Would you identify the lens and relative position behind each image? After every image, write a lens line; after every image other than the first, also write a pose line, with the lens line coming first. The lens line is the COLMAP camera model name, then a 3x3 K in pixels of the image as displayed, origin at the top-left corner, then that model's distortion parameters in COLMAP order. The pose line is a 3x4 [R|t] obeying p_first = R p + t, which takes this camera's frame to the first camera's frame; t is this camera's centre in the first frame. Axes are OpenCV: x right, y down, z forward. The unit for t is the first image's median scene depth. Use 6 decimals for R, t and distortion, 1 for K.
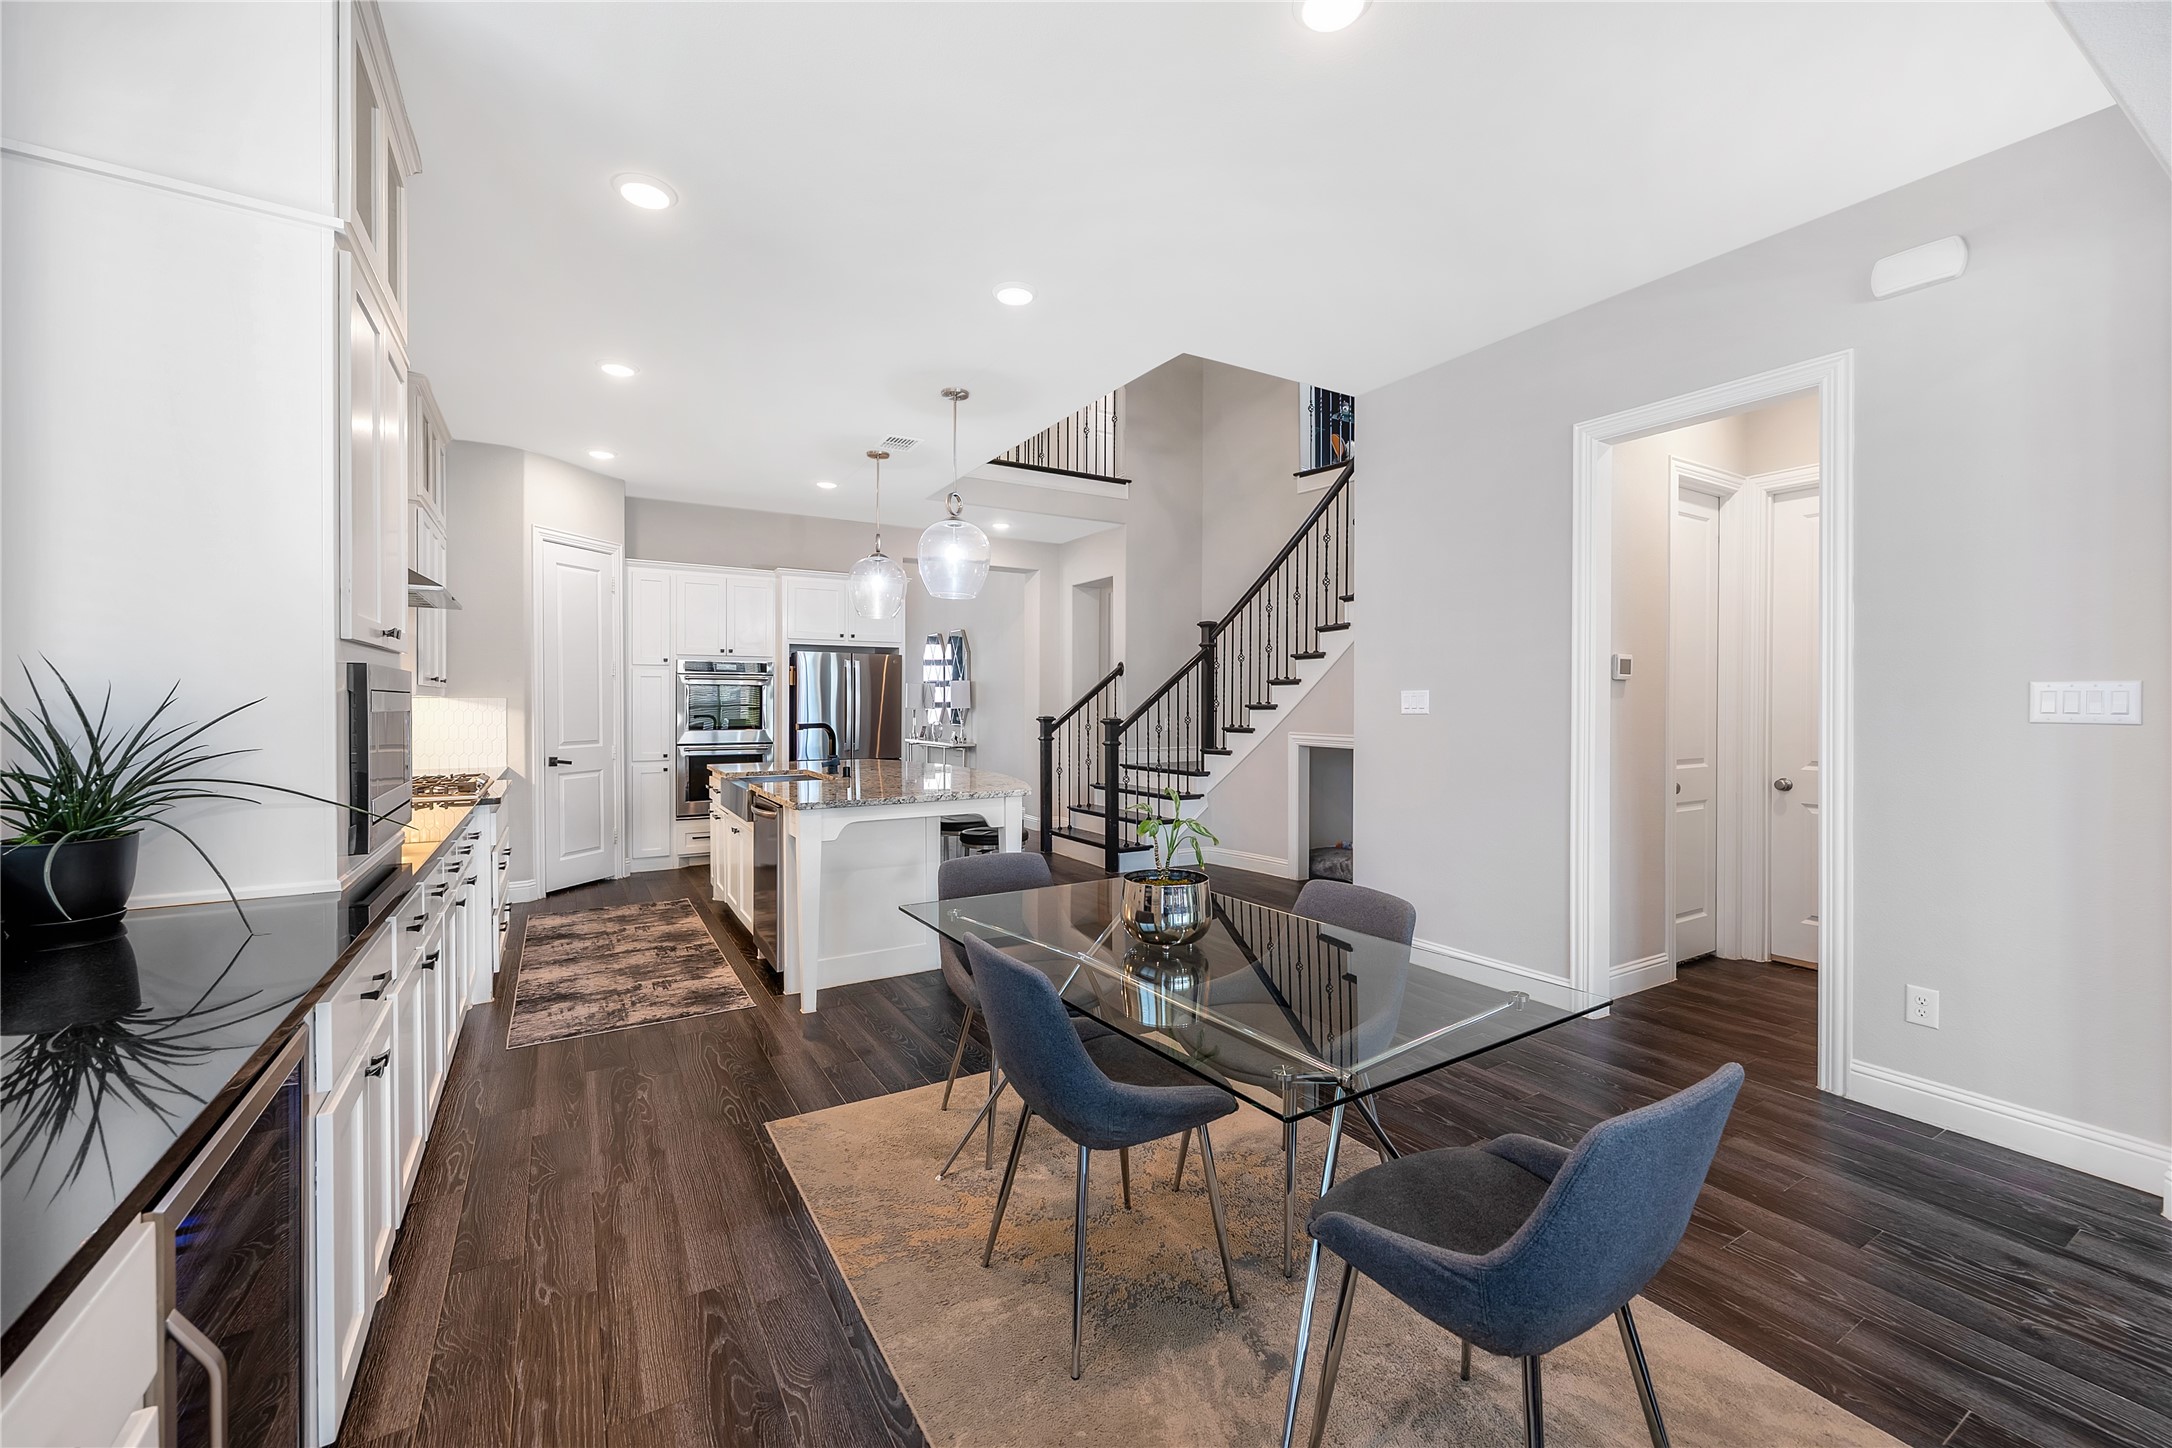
lens RADIAL K [[841.0, 0, 1082.5], [0, 841.0, 714.4], [0, 0, 1]] dist [-0.008472, 0.001128]
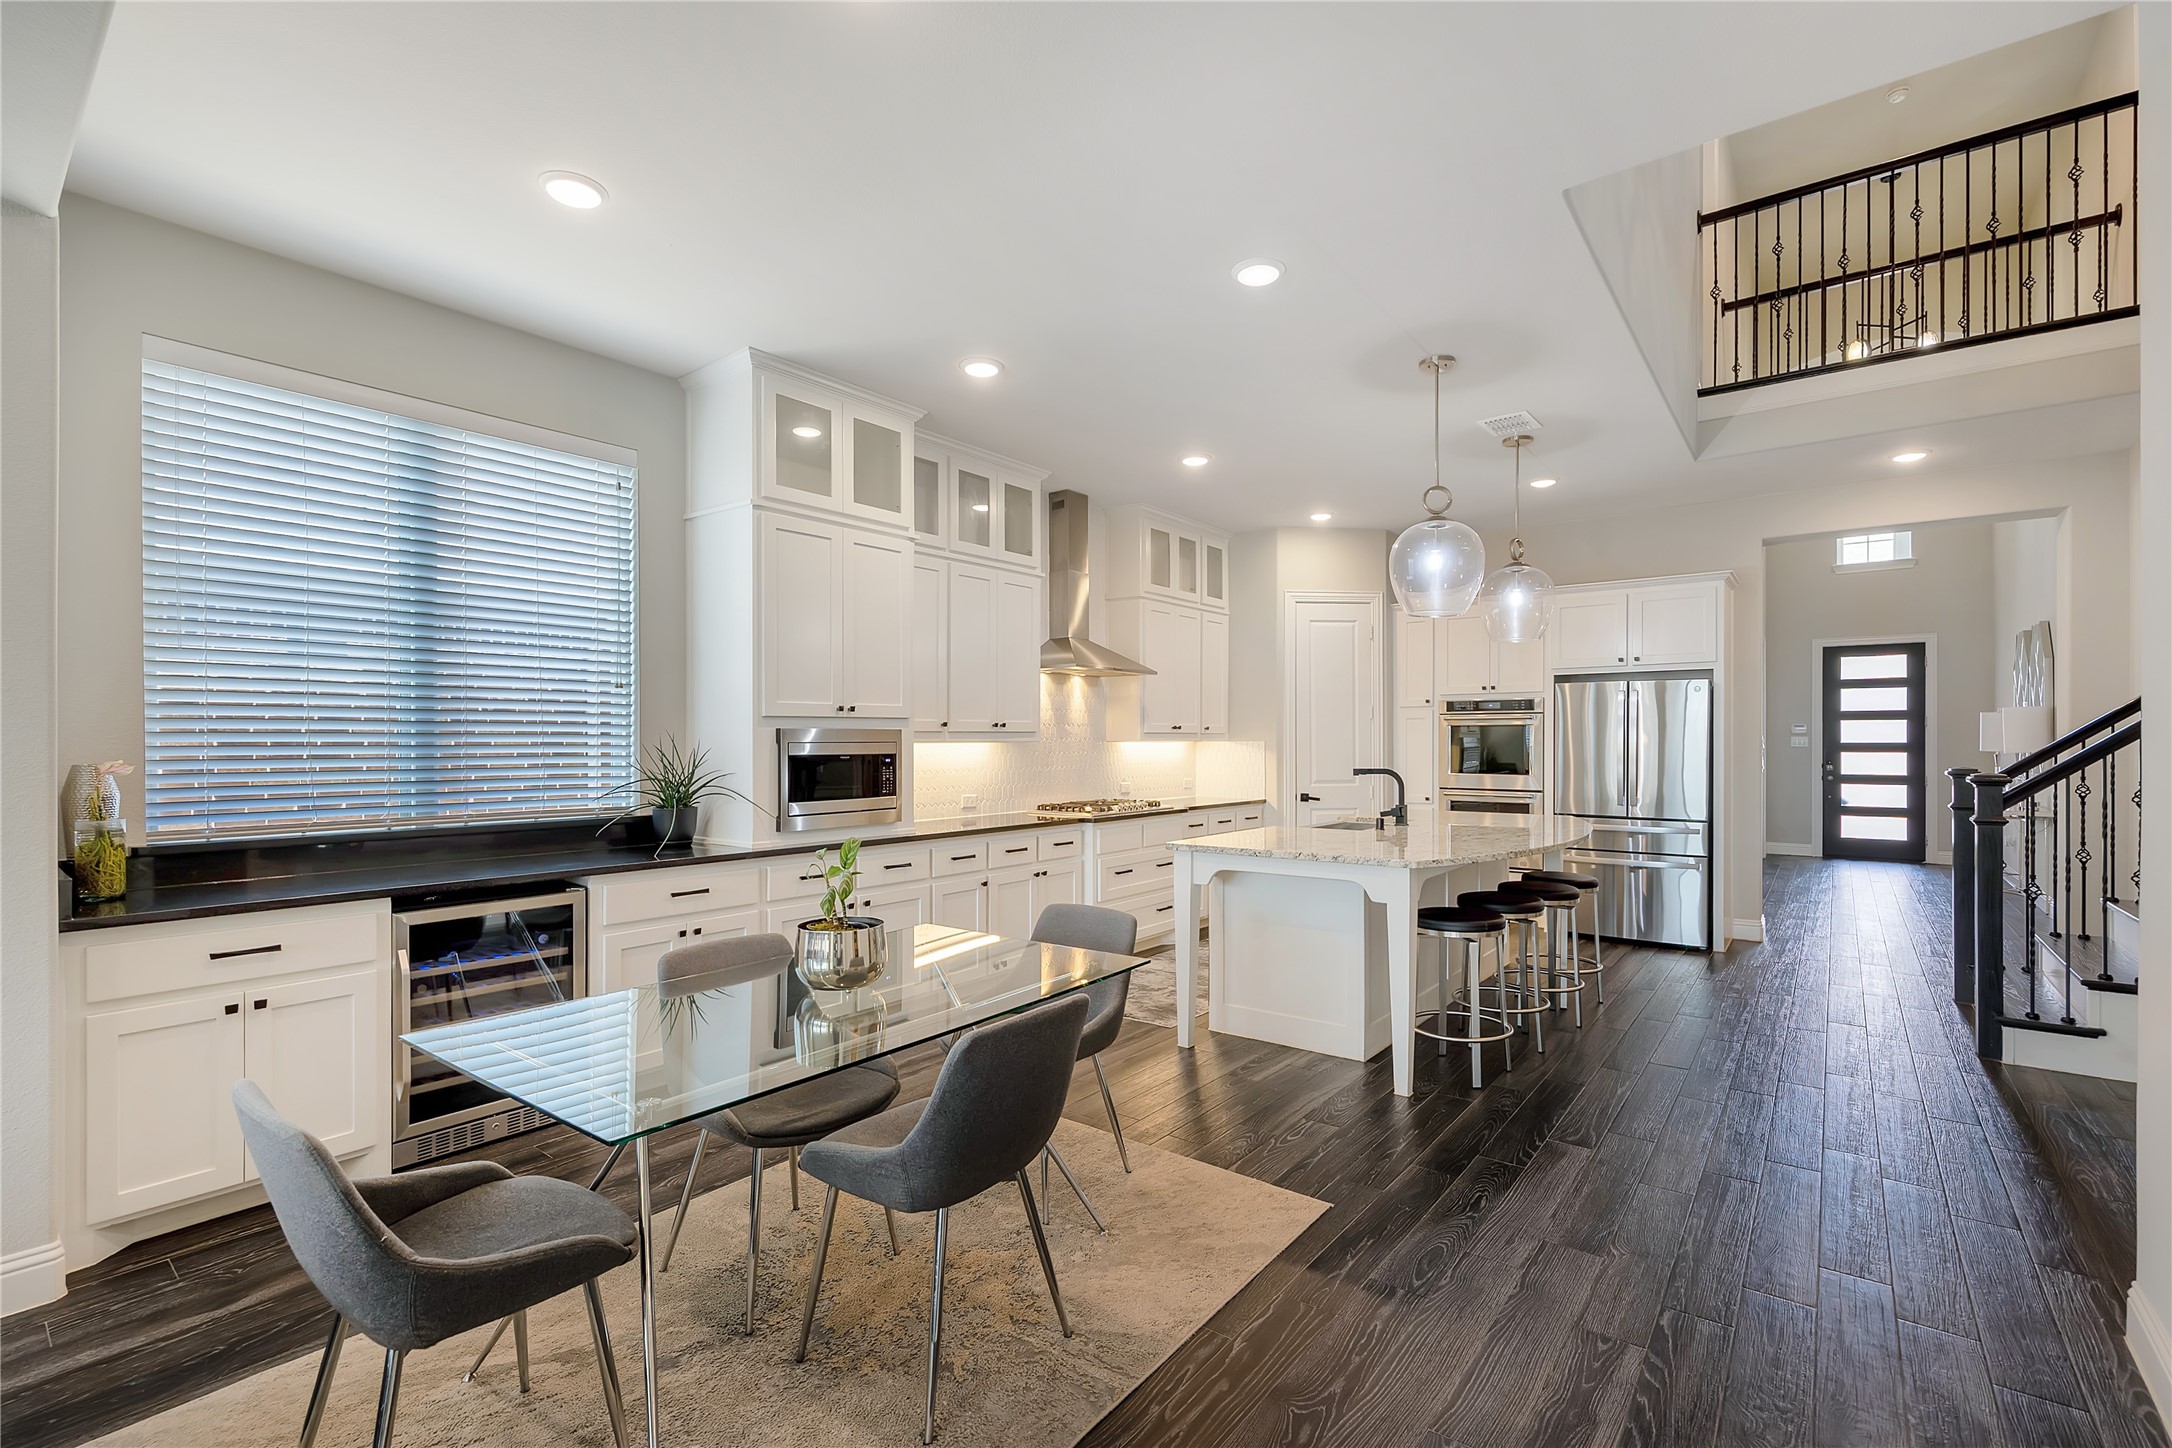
lens RADIAL K [[944.1, 0, 1106.1], [0, 944.1, 742.2], [0, 0, 1]] dist [-0.014264, 0.000598]
pose [[0.365398, 0.000814, -0.930851, 0.378381], [-0.012115, 0.999919, -0.003882, -0.007600], [0.930772, 0.012696, 0.365378, 0.251615]]
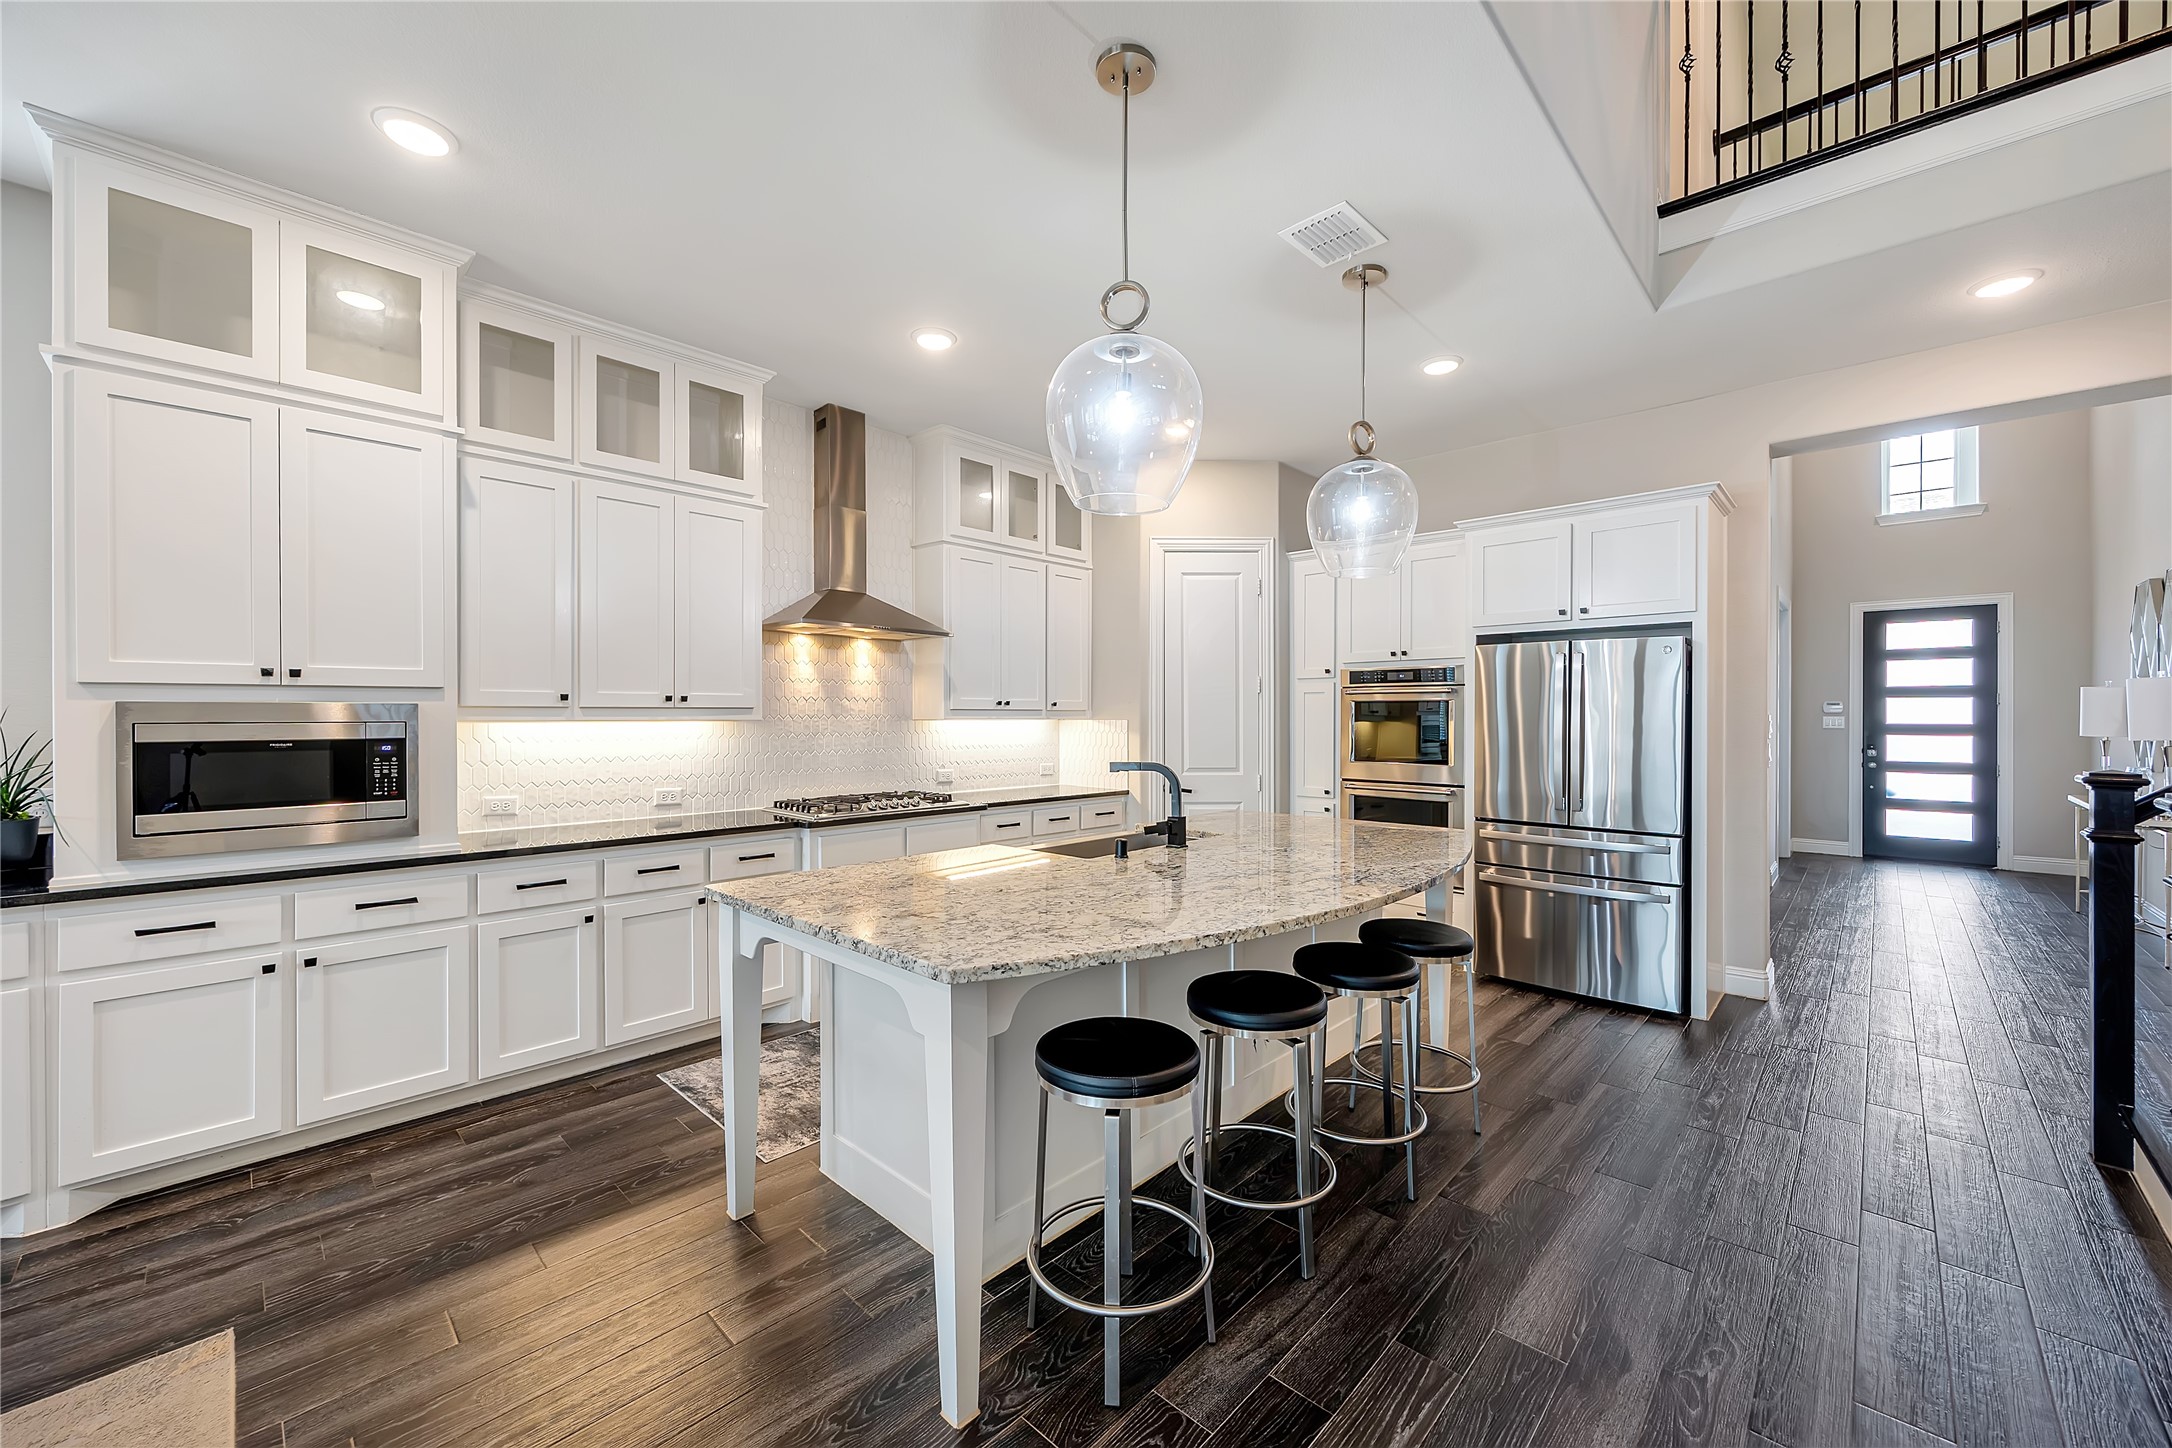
lens RADIAL K [[841.0, 0, 1093.8], [0, 841.0, 720.8], [0, 0, 1]] dist [-0.008472, 0.001128]
pose [[0.277750, 0.001867, -0.960652, 0.193103], [-0.014604, 0.999891, -0.002279, -0.013070], [0.960542, 0.014662, 0.277747, 0.565213]]
